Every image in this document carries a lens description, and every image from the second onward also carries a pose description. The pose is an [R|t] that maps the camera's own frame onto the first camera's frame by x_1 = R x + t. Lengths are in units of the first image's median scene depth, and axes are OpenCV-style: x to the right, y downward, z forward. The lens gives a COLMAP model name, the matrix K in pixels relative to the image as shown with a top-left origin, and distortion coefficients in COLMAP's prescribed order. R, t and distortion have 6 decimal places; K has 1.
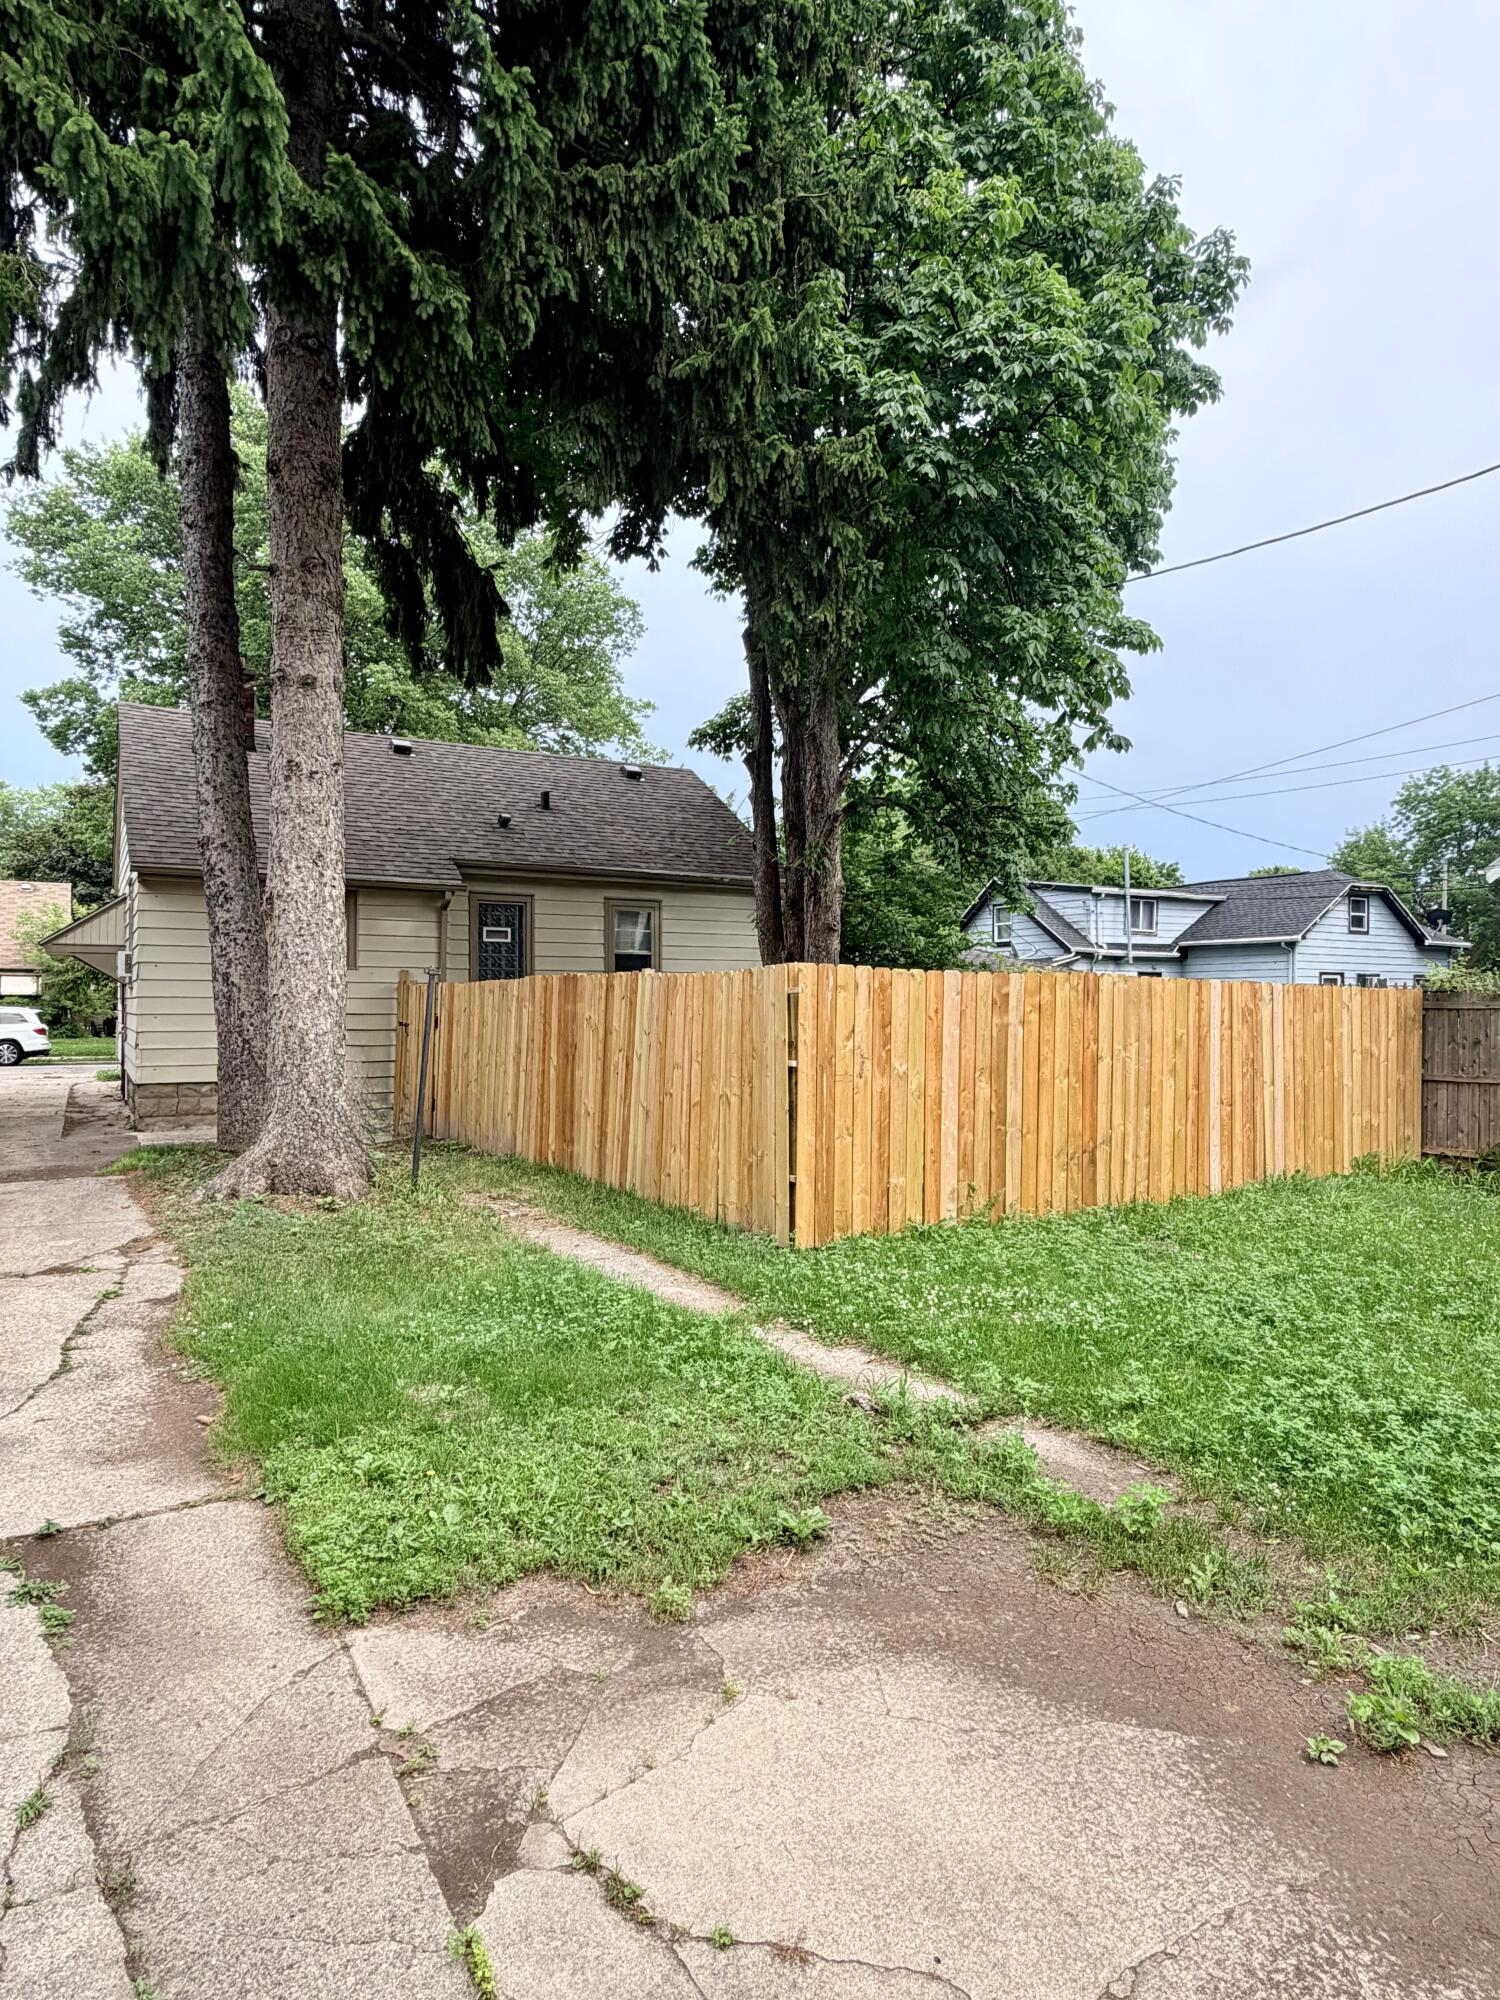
lens RADIAL K [[1147.1, 0, 755.5], [0, 1147.1, 1001.9], [0, 0, 1]] dist [0.000461, 0.000414]
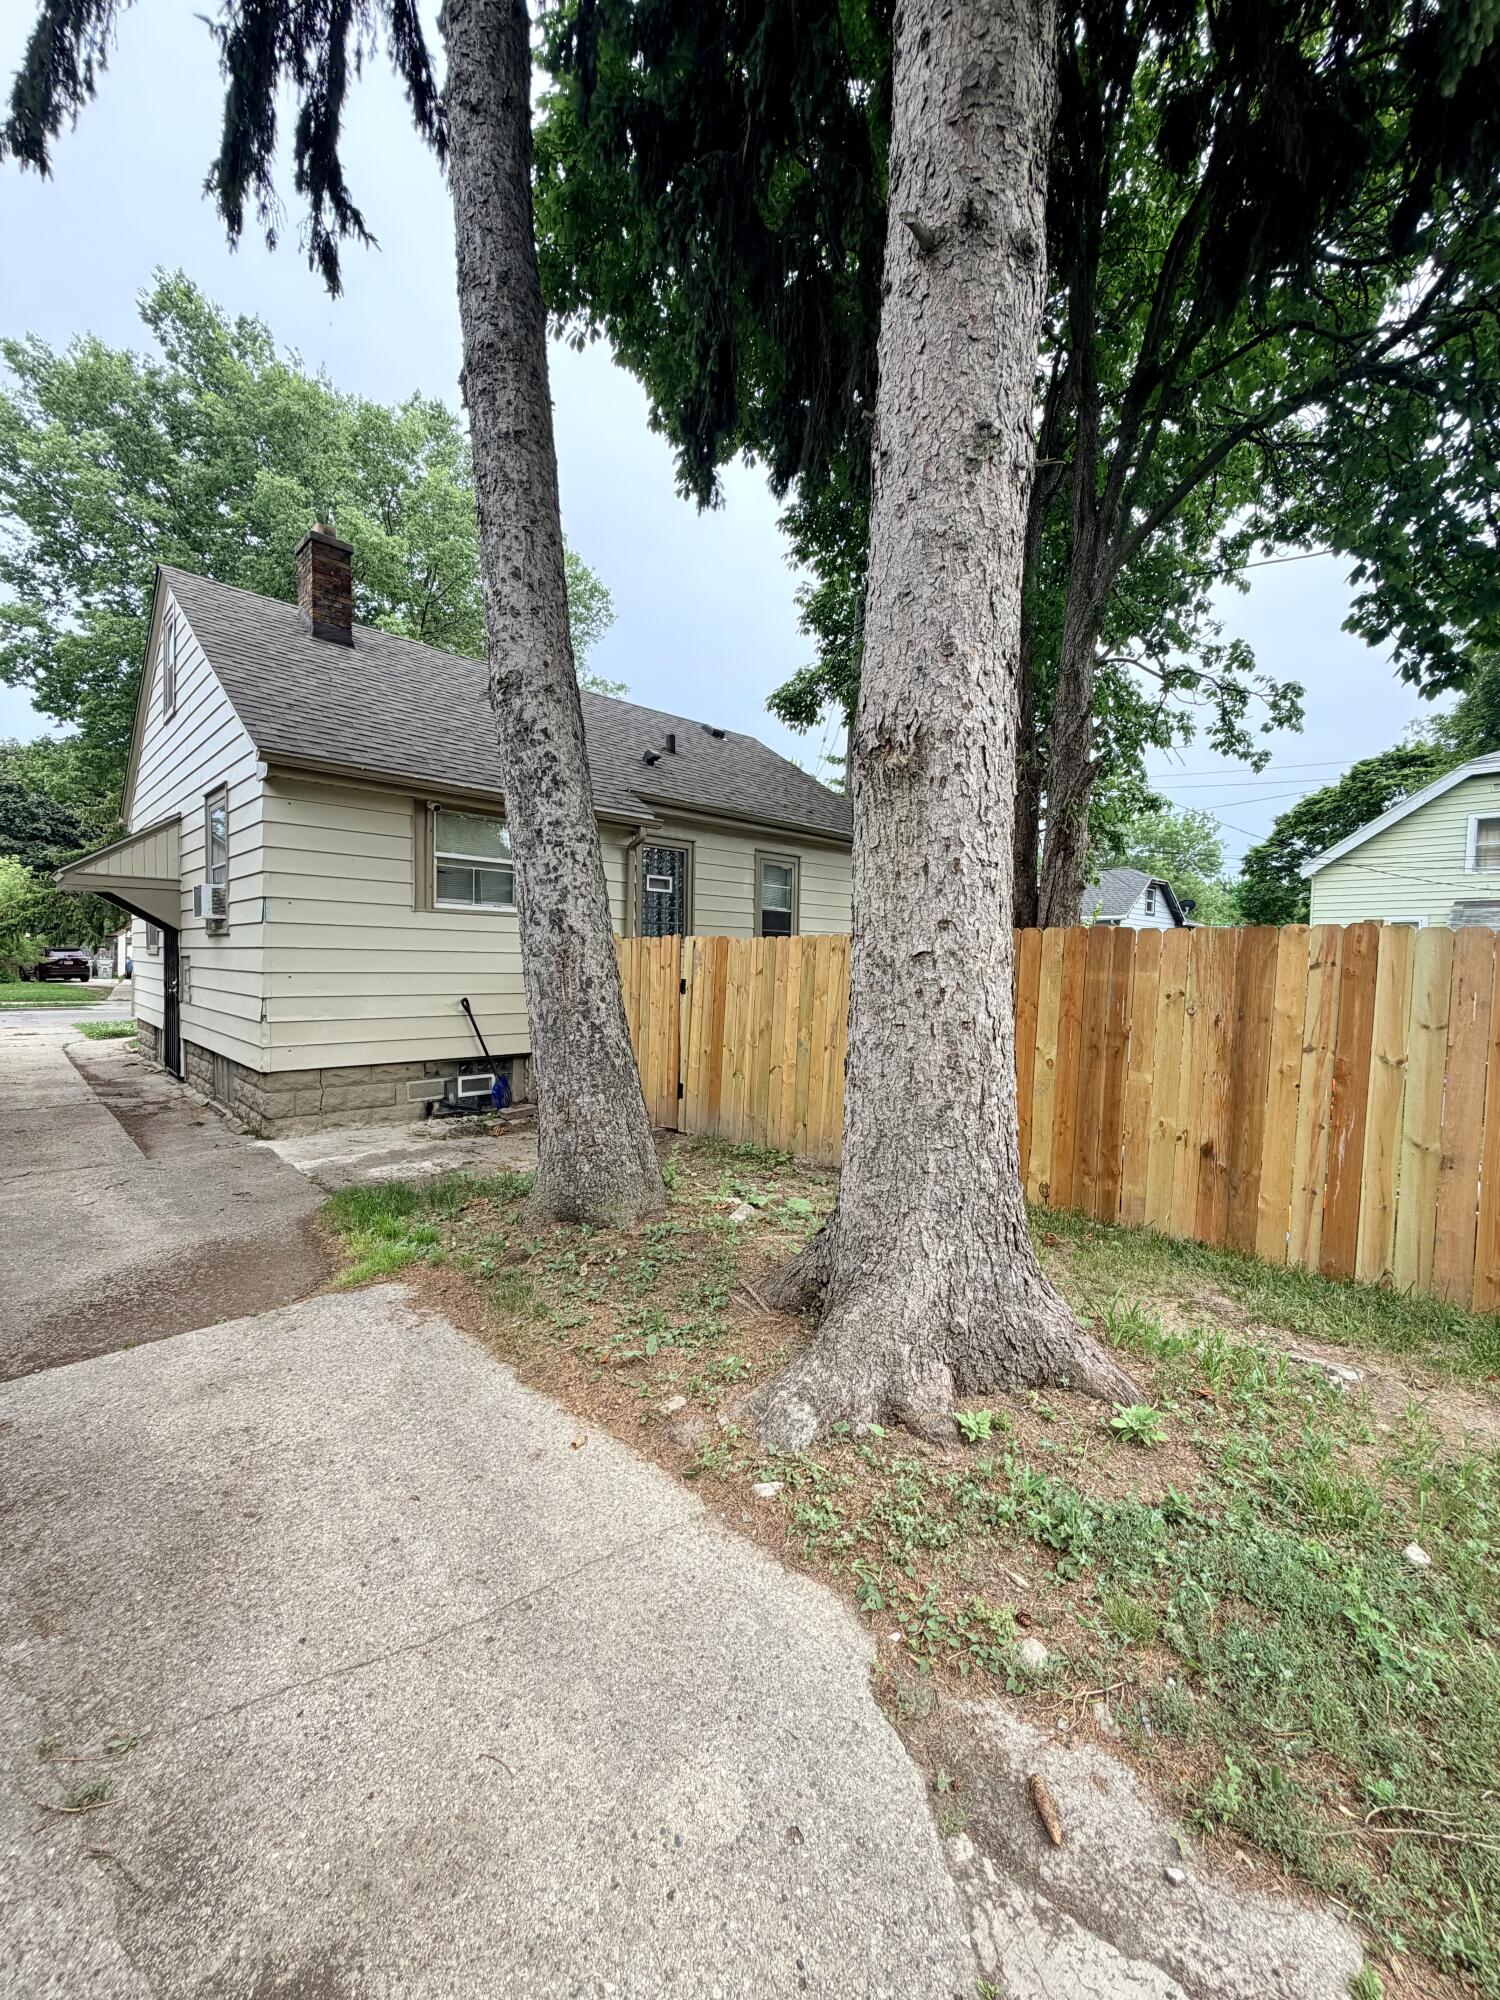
lens RADIAL K [[804.6, 0, 741.9], [0, 804.6, 997.6], [0, 0, 1]] dist [0.002425, -0.000271]
pose [[0.973999, 0.005695, 0.226479, -0.457268], [-0.016709, 0.998767, 0.046744, -0.001767], [-0.225933, -0.049313, 0.972894, 0.572305]]
